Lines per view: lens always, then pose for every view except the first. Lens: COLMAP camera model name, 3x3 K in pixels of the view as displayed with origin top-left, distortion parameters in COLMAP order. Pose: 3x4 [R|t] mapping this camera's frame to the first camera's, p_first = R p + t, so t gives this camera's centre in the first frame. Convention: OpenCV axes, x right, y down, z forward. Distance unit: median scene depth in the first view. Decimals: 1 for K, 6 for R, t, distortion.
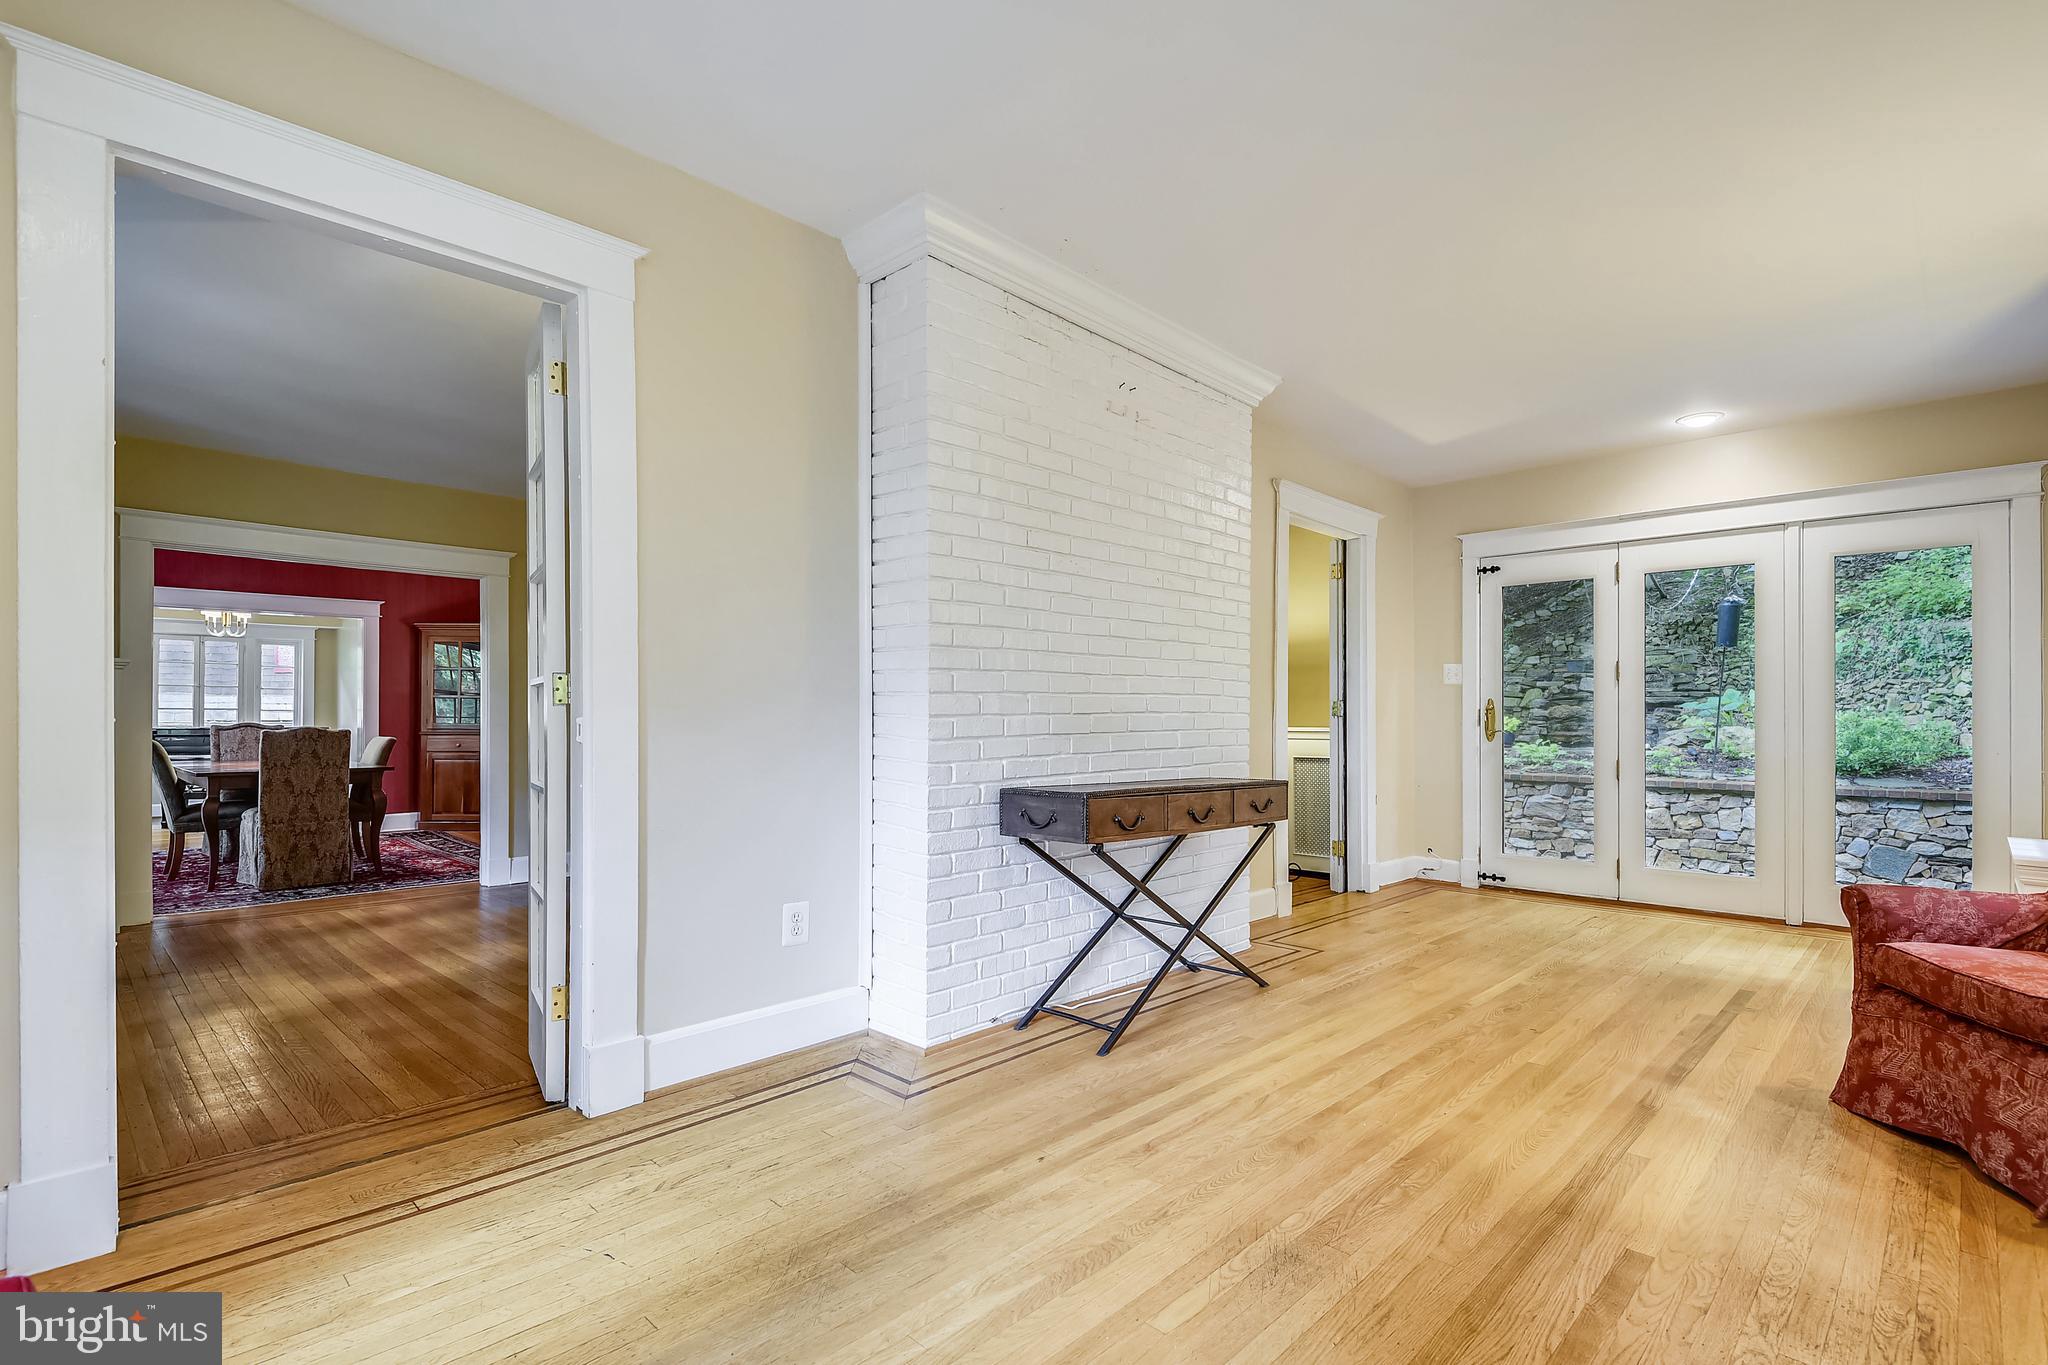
lens RADIAL K [[968.3, 0, 1027.7], [0, 968.3, 715.9], [0, 0, 1]] dist [0.000894, -0.000631]
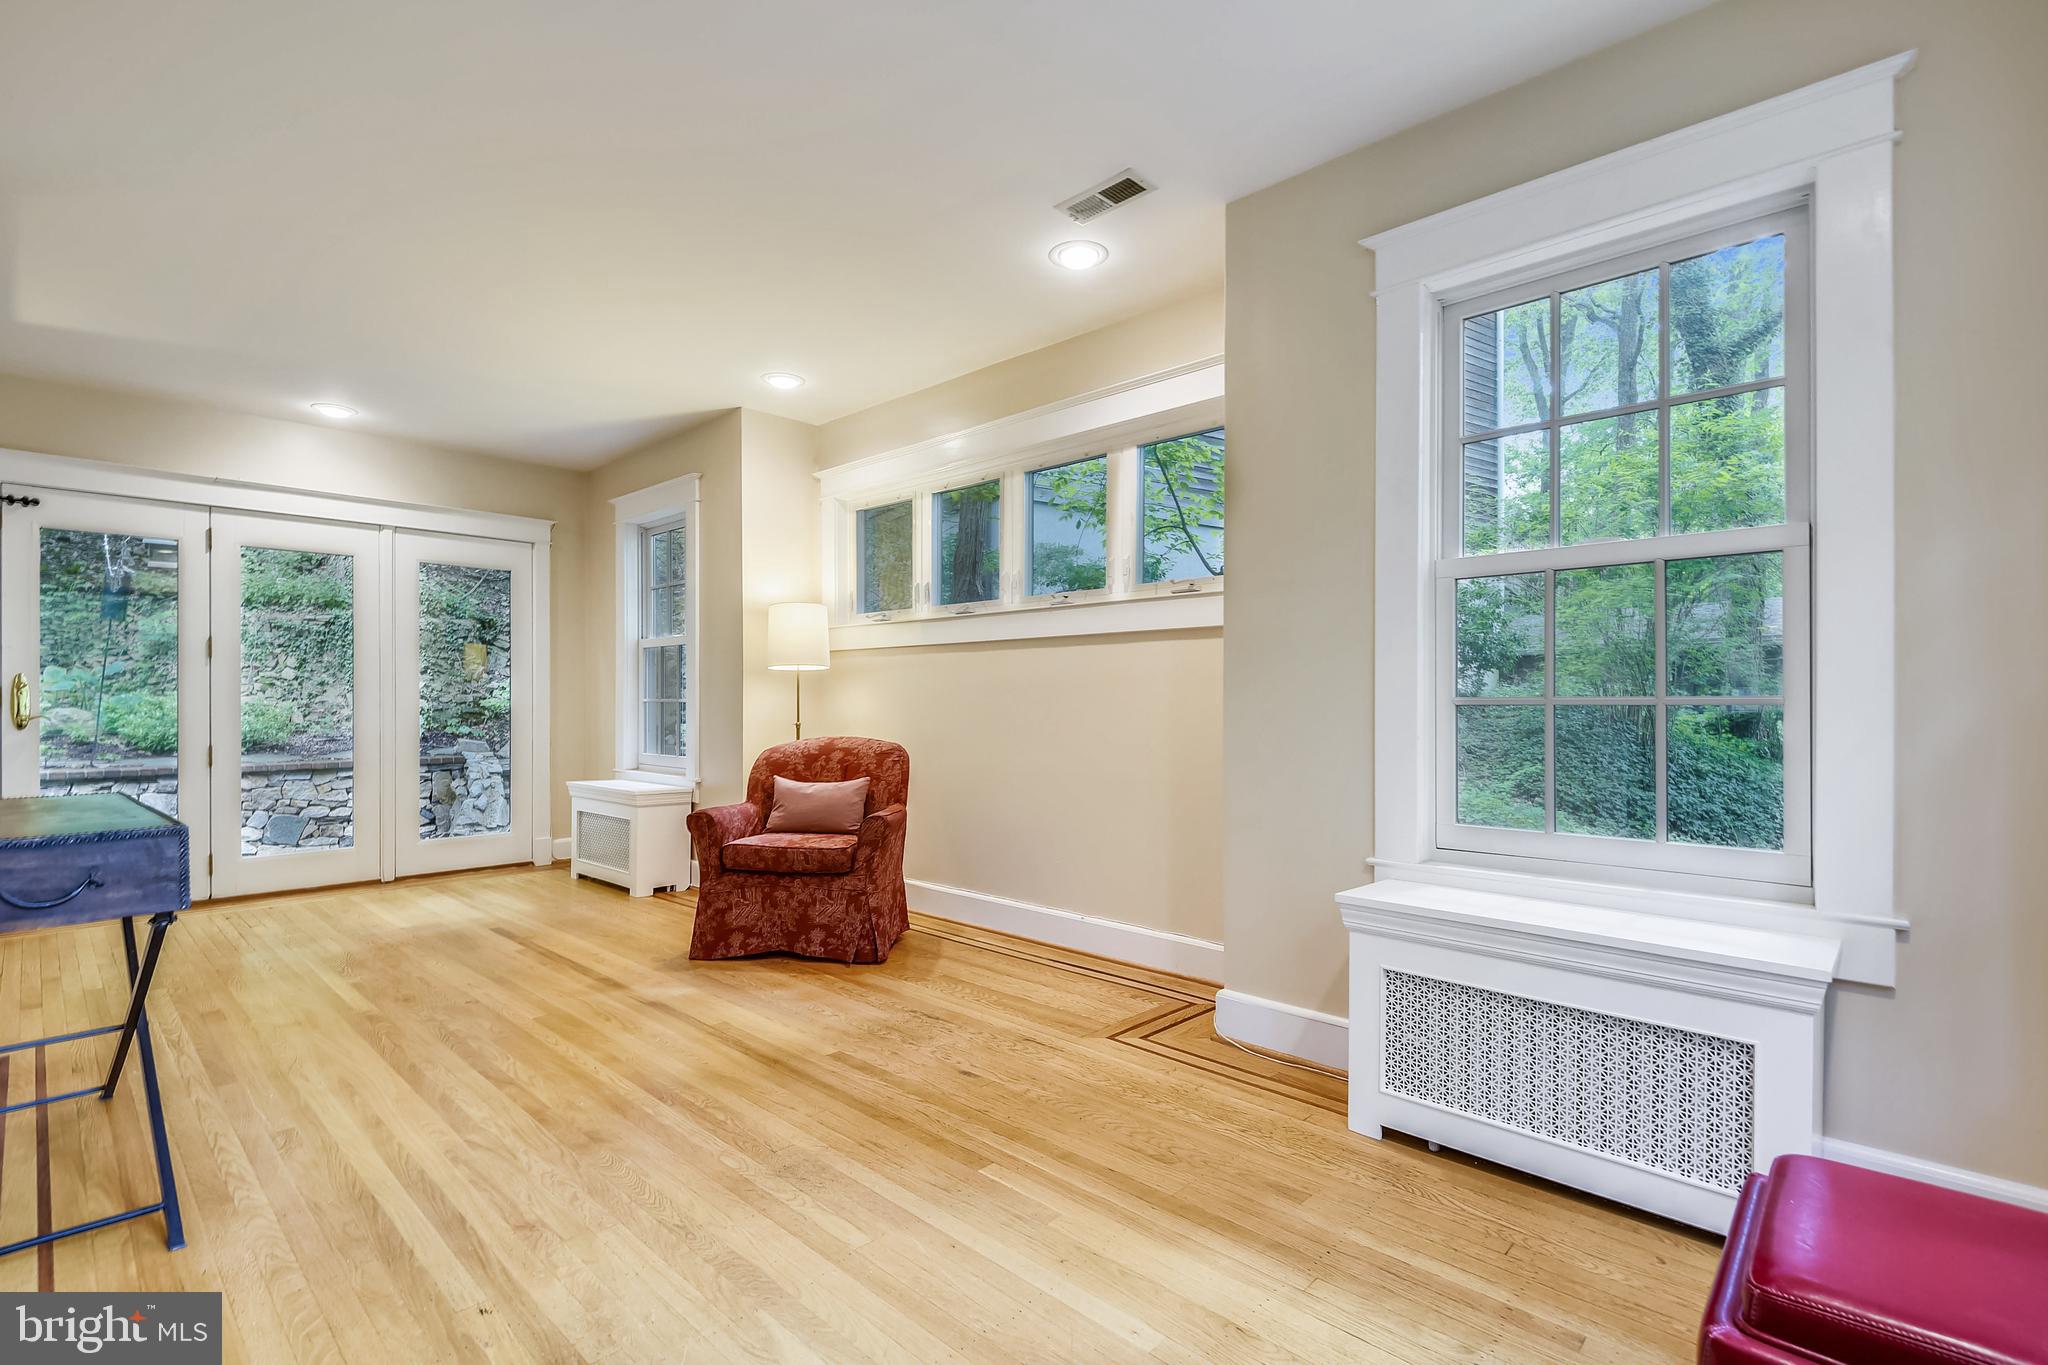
lens RADIAL K [[929.8, 0, 1031.2], [0, 929.8, 698.0], [0, 0, 1]] dist [0.013575, -0.004237]
pose [[-0.025835, -0.002084, 0.999664, -0.620923], [-0.000592, 0.999998, 0.002070, -0.003494], [-0.999666, -0.000538, -0.025836, 0.542483]]
